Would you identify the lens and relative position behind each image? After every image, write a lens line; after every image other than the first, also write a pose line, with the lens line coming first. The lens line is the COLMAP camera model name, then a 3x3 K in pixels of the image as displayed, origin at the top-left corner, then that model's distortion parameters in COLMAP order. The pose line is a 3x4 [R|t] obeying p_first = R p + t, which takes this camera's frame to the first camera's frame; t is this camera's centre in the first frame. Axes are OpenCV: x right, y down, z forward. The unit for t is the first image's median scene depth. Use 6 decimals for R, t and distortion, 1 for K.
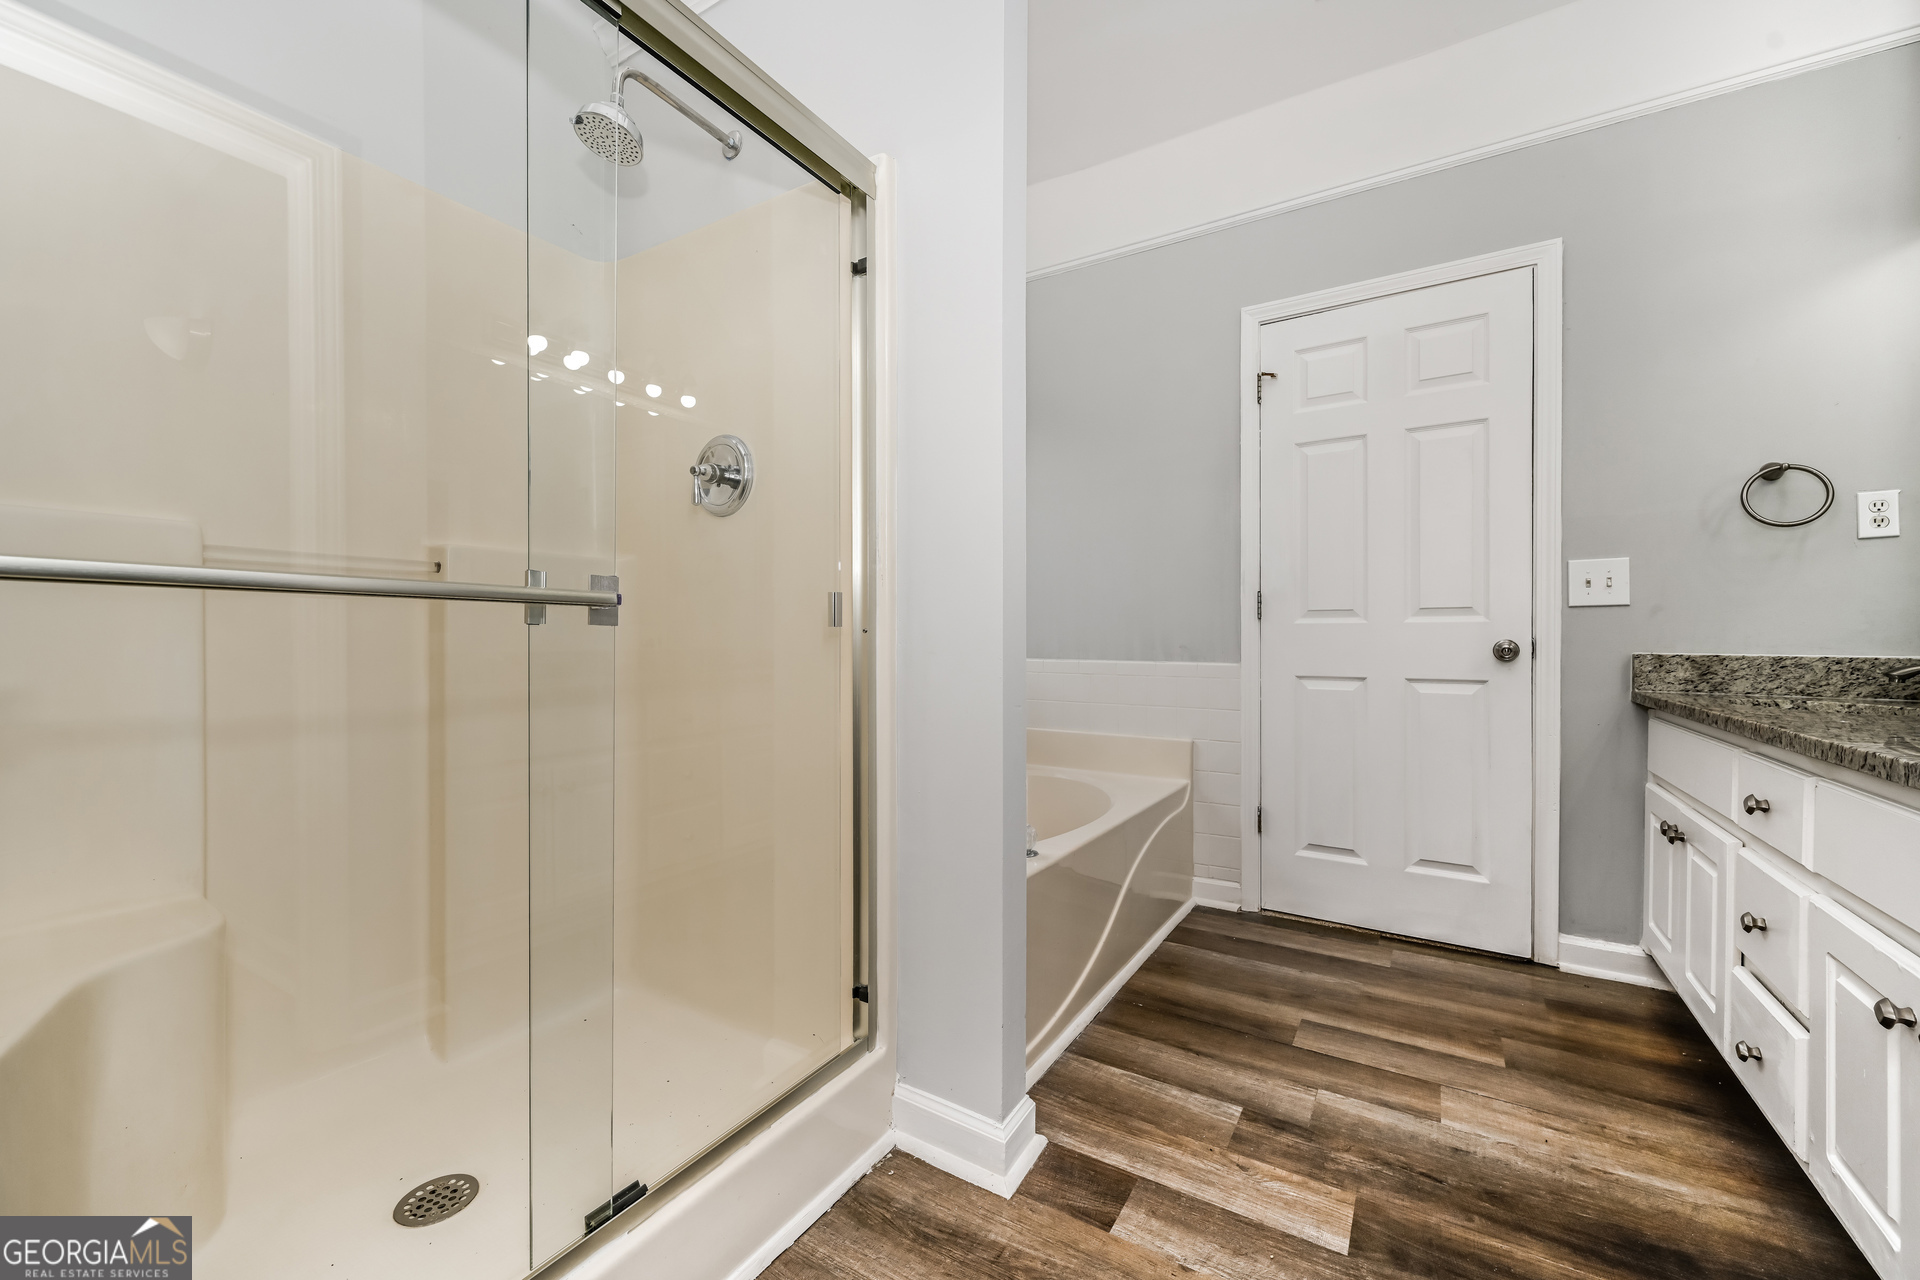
lens RADIAL K [[768.0, 0, 946.0], [0, 768.0, 642.0], [0, 0, 1]] dist [0.001447, -0.000218]
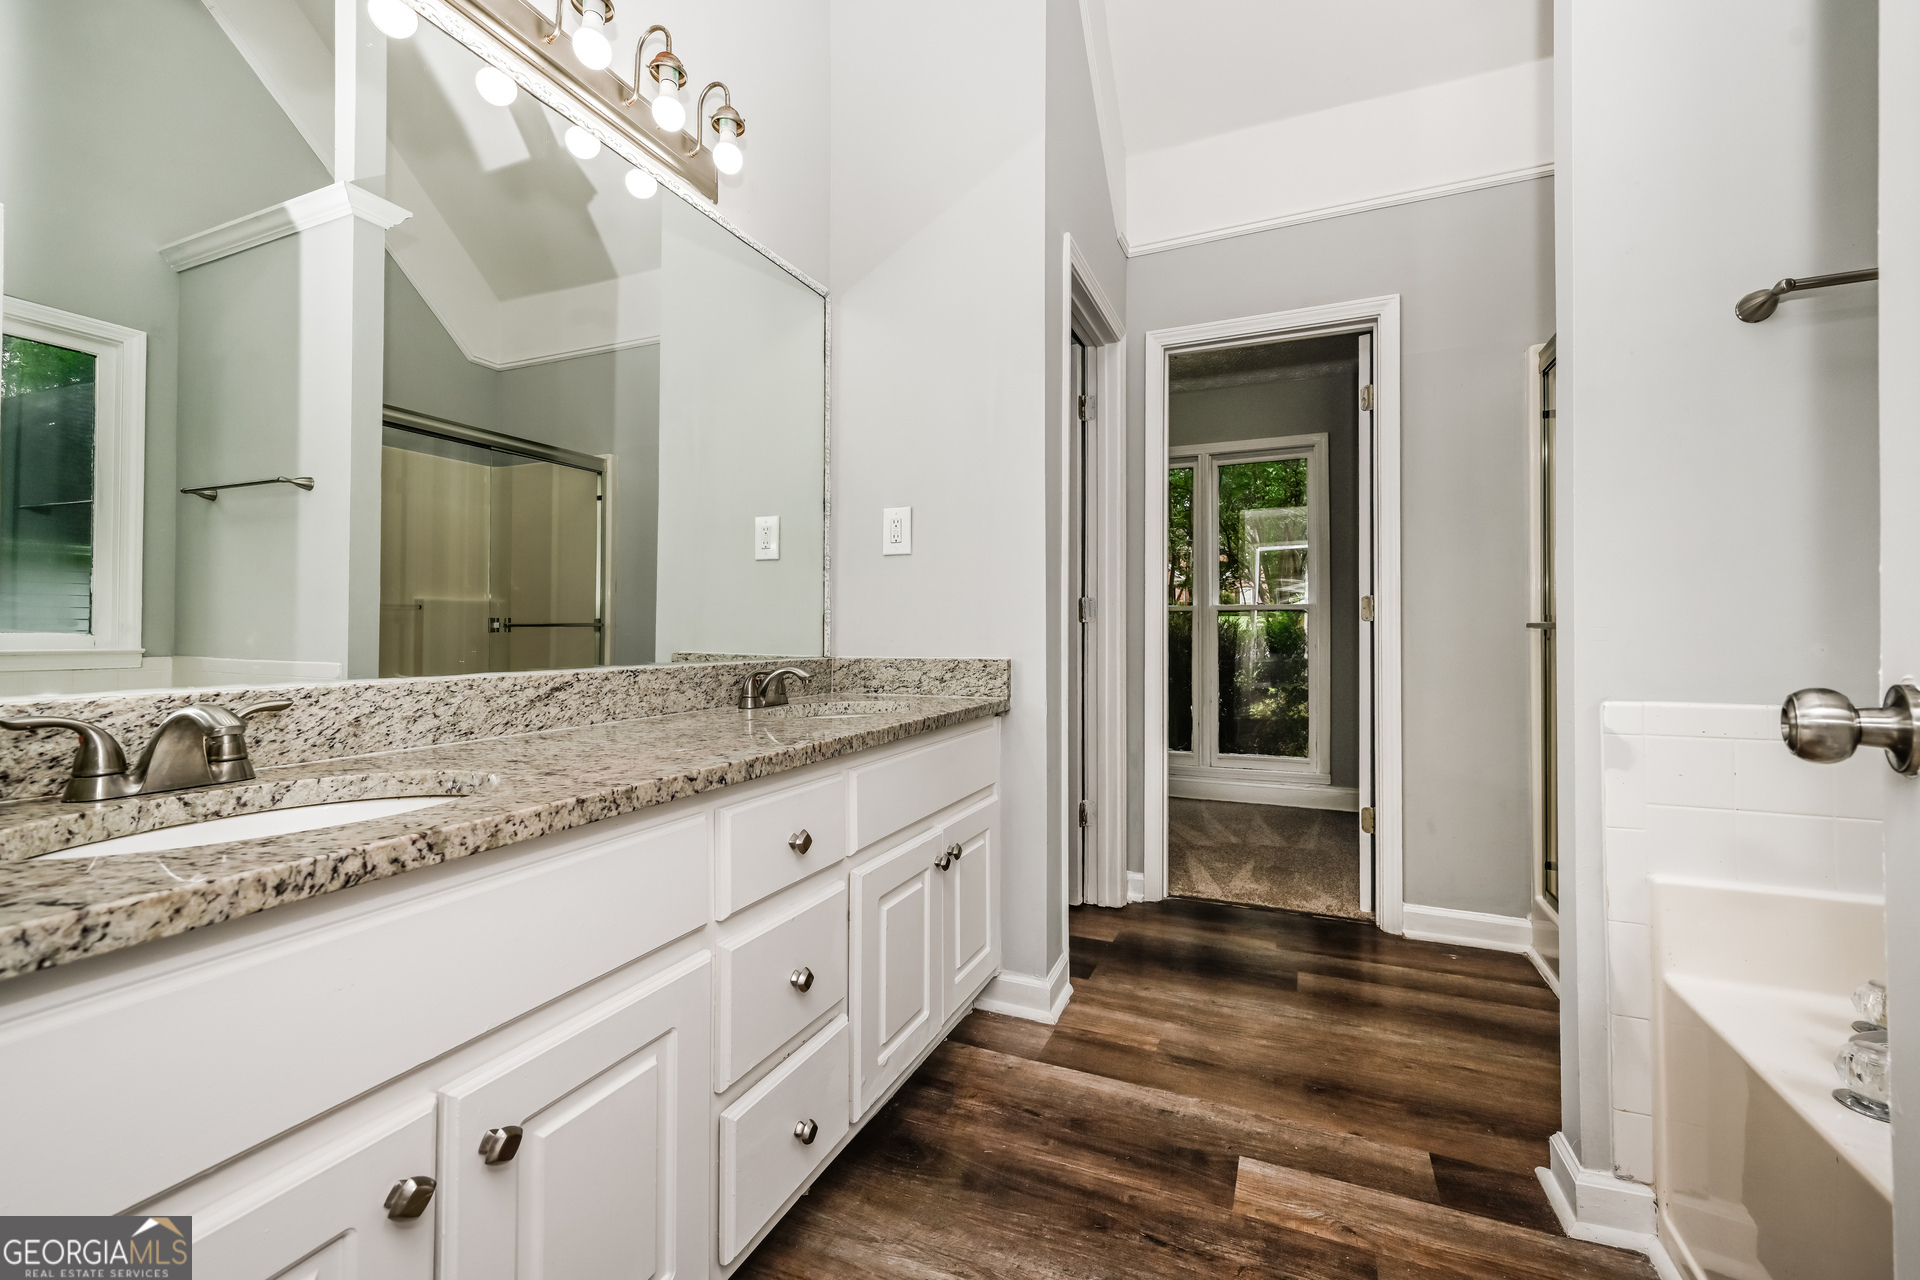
lens RADIAL K [[768.0, 0, 967.0], [0, 768.0, 627.9], [0, 0, 1]] dist [0.001447, -0.000218]
pose [[-0.988566, -0.001384, -0.150784, 1.038754], [-0.001481, 0.999999, 0.000532, -0.033262], [0.150783, 0.000750, -0.988567, 1.958708]]
